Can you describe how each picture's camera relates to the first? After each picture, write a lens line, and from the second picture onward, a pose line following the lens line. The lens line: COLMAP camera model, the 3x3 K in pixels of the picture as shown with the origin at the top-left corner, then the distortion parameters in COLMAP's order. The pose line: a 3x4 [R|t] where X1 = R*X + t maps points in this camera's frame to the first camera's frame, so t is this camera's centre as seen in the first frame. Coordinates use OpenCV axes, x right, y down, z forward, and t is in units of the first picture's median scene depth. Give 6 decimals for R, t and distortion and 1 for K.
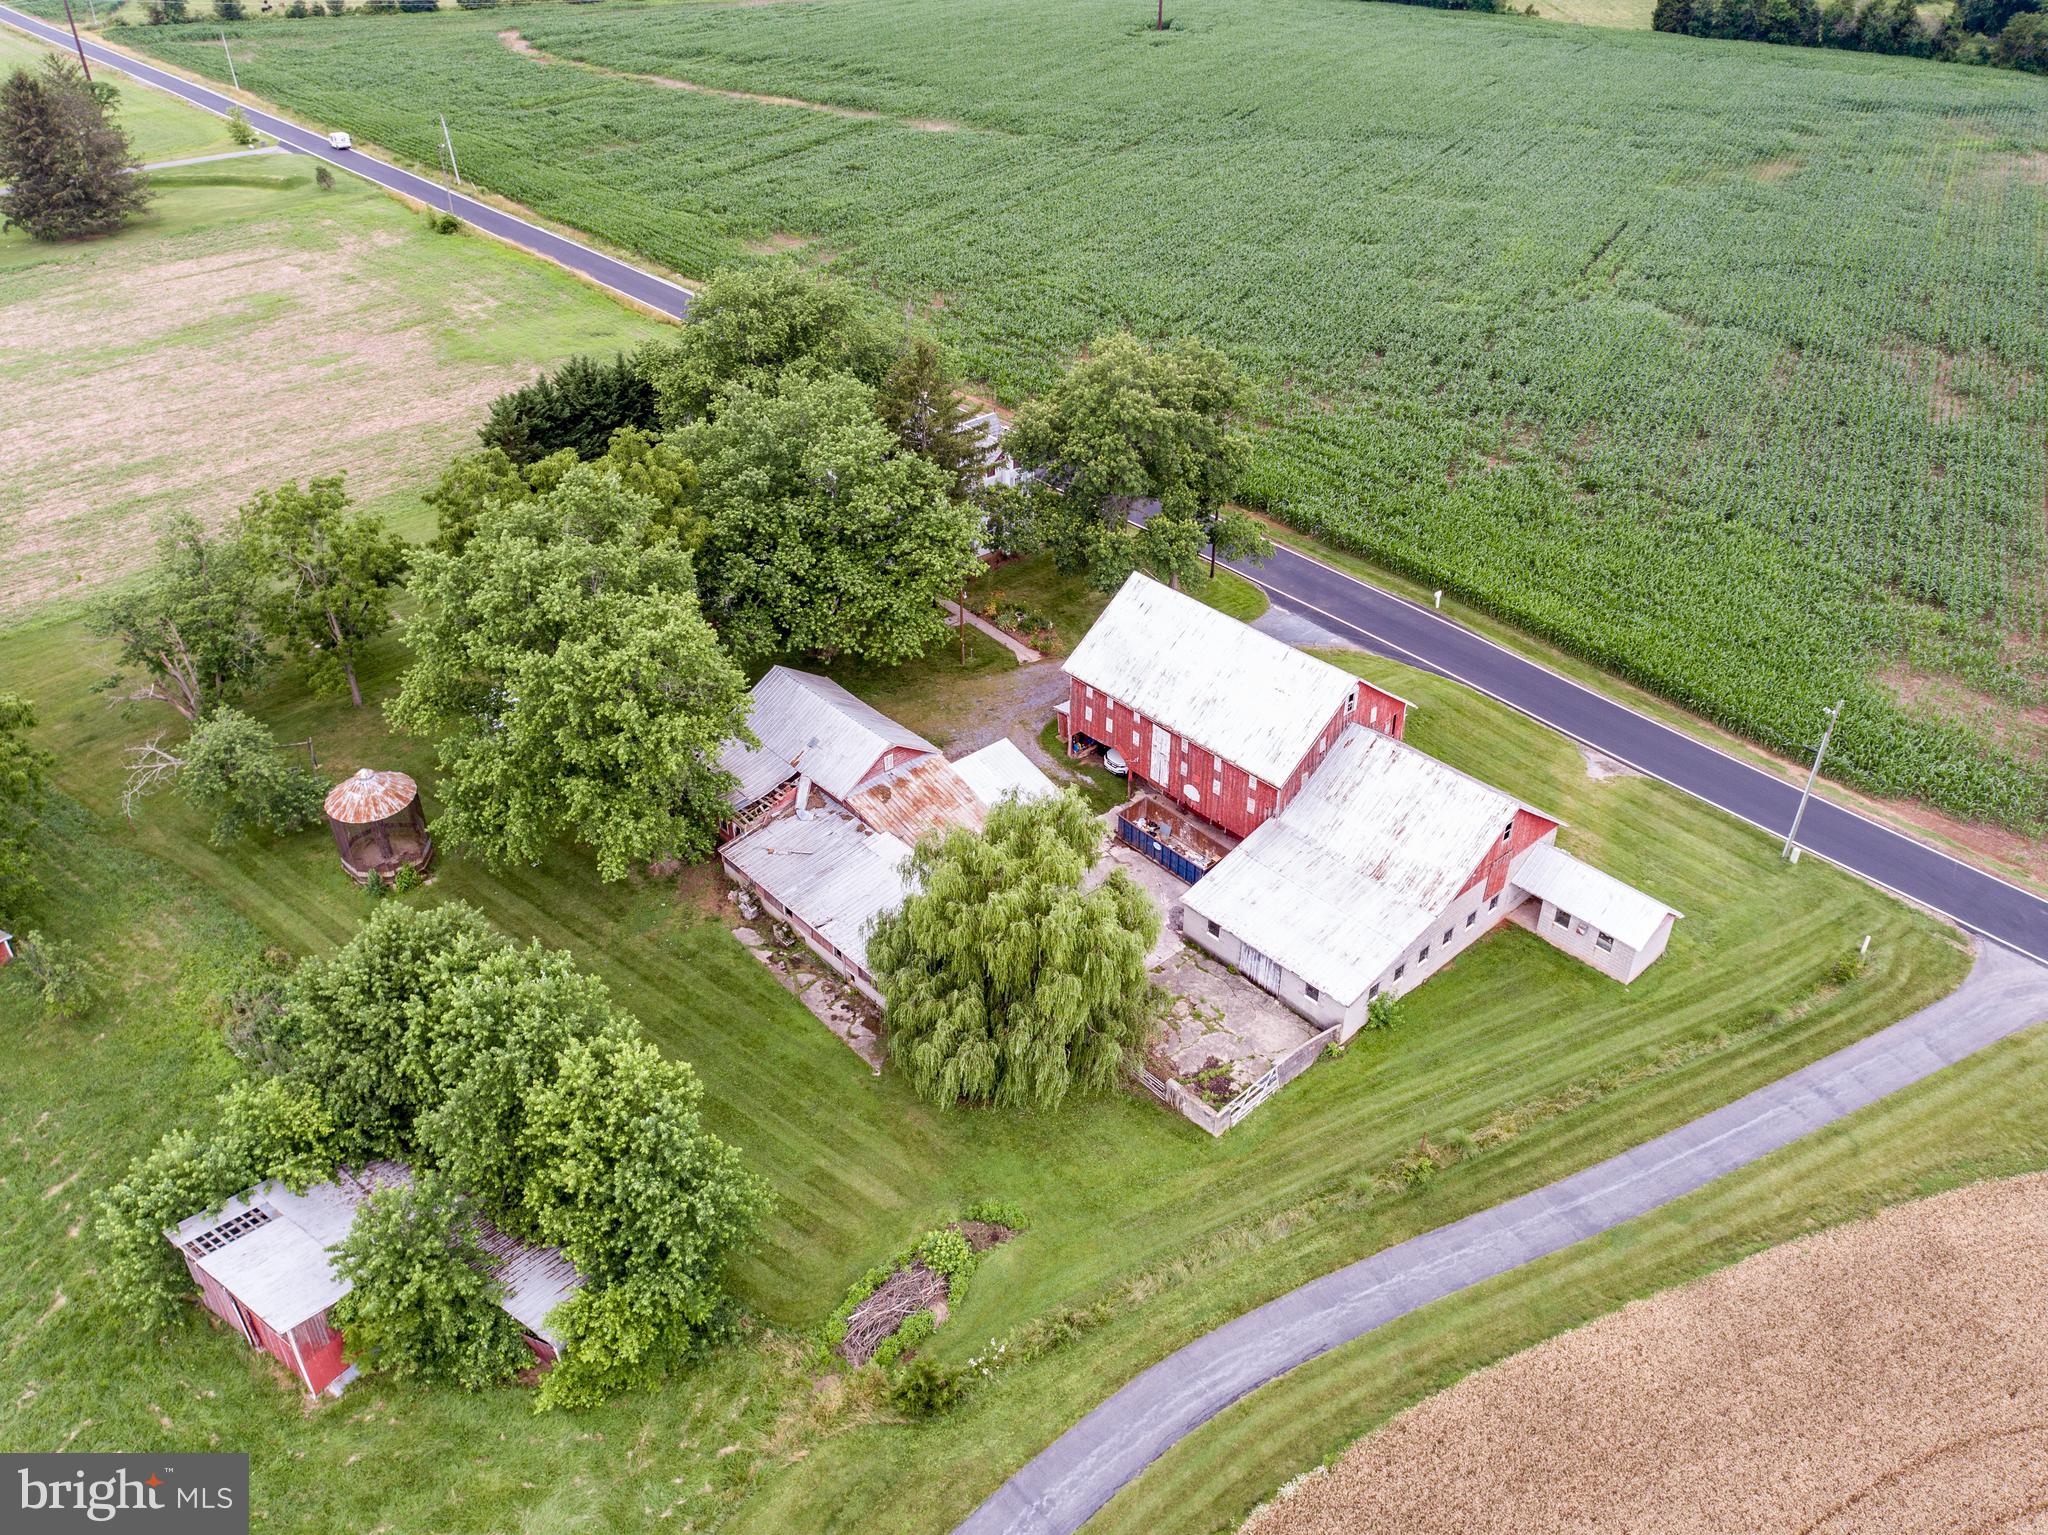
lens RADIAL K [[1560.3, 0, 1021.4], [0, 1560.3, 769.4], [0, 0, 1]] dist [-0.018251, 0.012855]
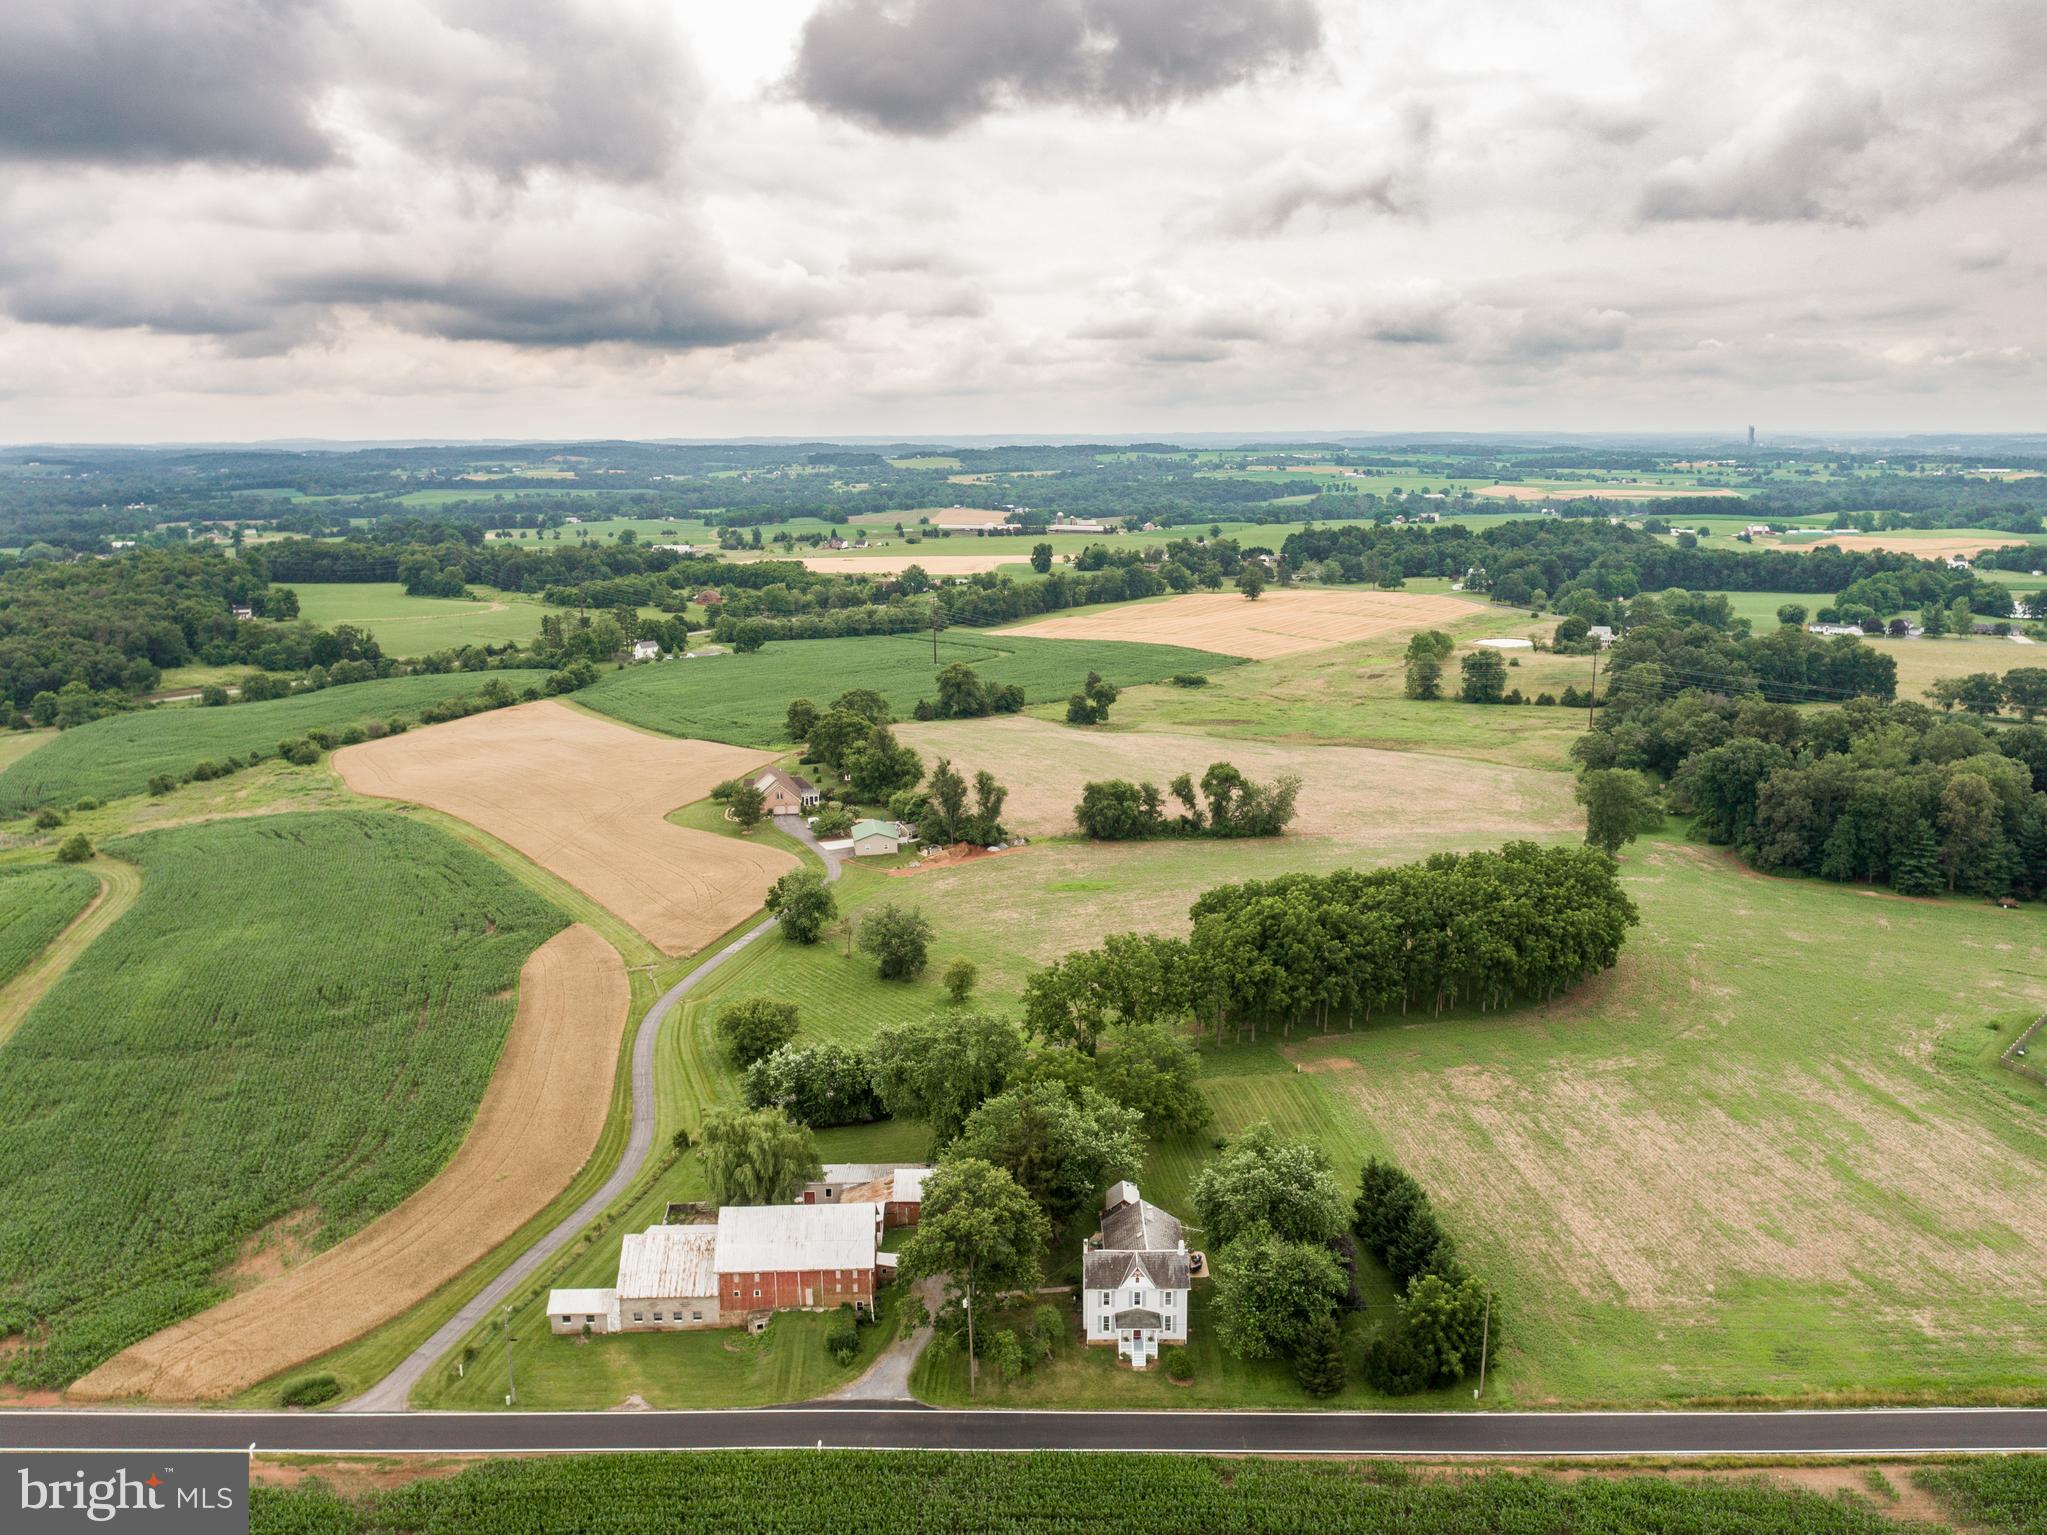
lens RADIAL K [[1573.4, 0, 1019.0], [0, 1573.4, 770.7], [0, 0, 1]] dist [-0.018330, 0.011224]
pose [[-0.643987, 0.166821, -0.746627, 1.323600], [-0.420259, 0.738357, 0.527457, -1.628692], [0.639268, 0.653452, -0.405384, 1.617694]]
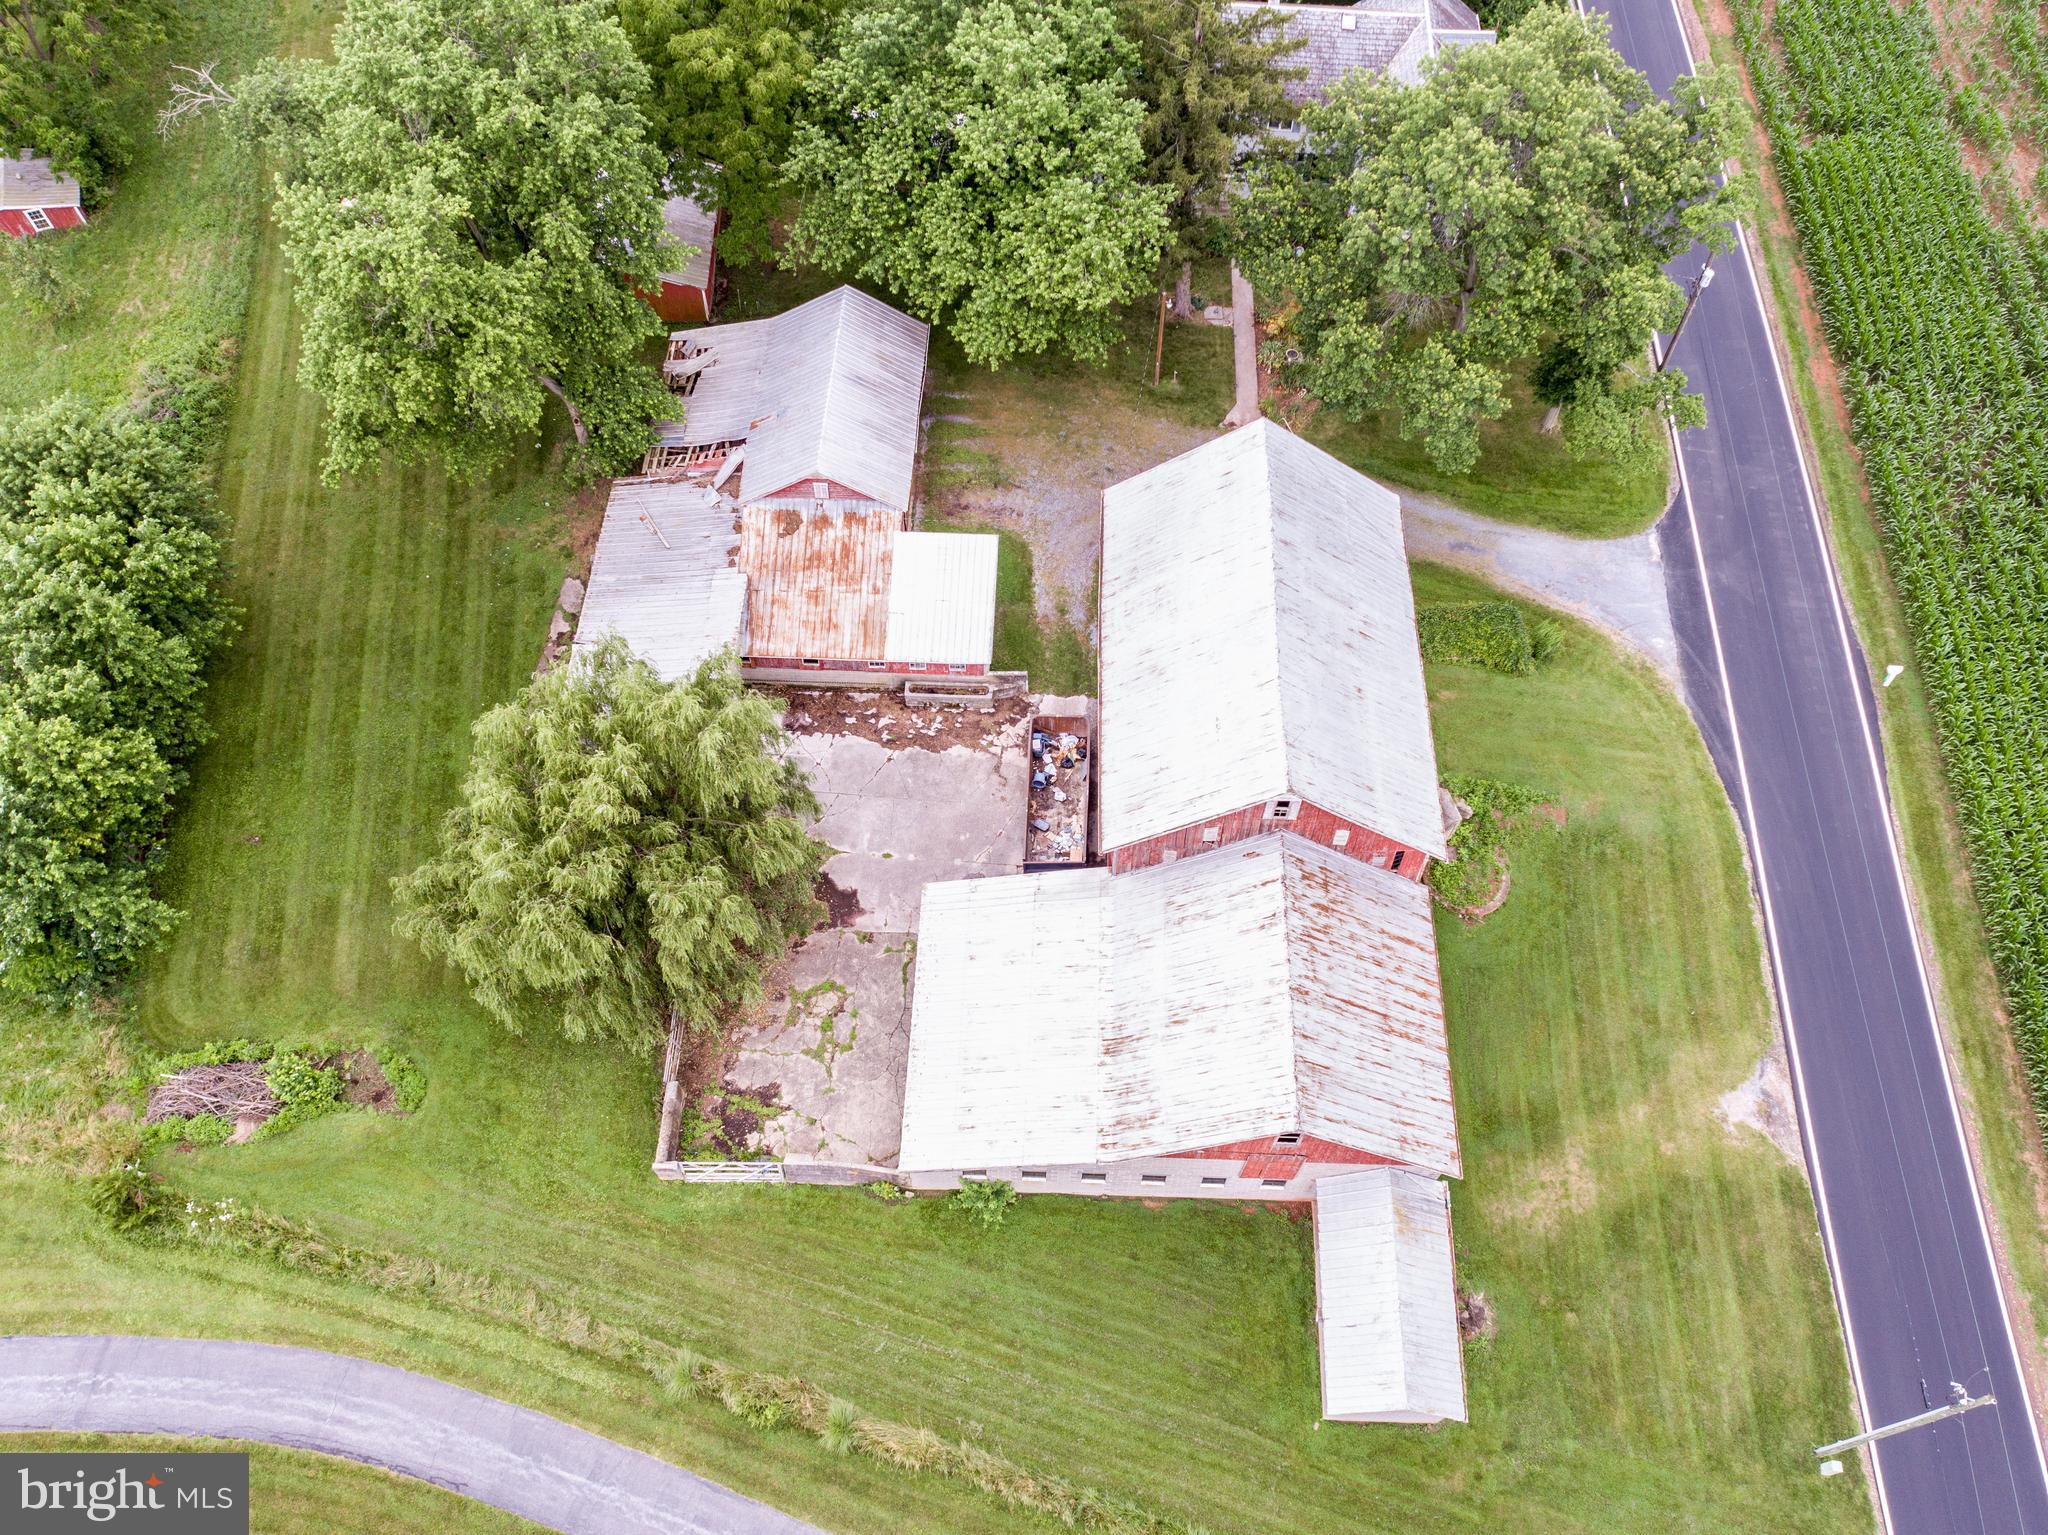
lens RADIAL K [[1560.3, 0, 1021.4], [0, 1560.3, 769.4], [0, 0, 1]] dist [-0.018251, 0.012855]
pose [[0.718482, 0.591957, -0.365199, 0.341944], [-0.390771, 0.777896, 0.492113, -0.310177], [0.575397, -0.210865, 0.790224, 0.432484]]
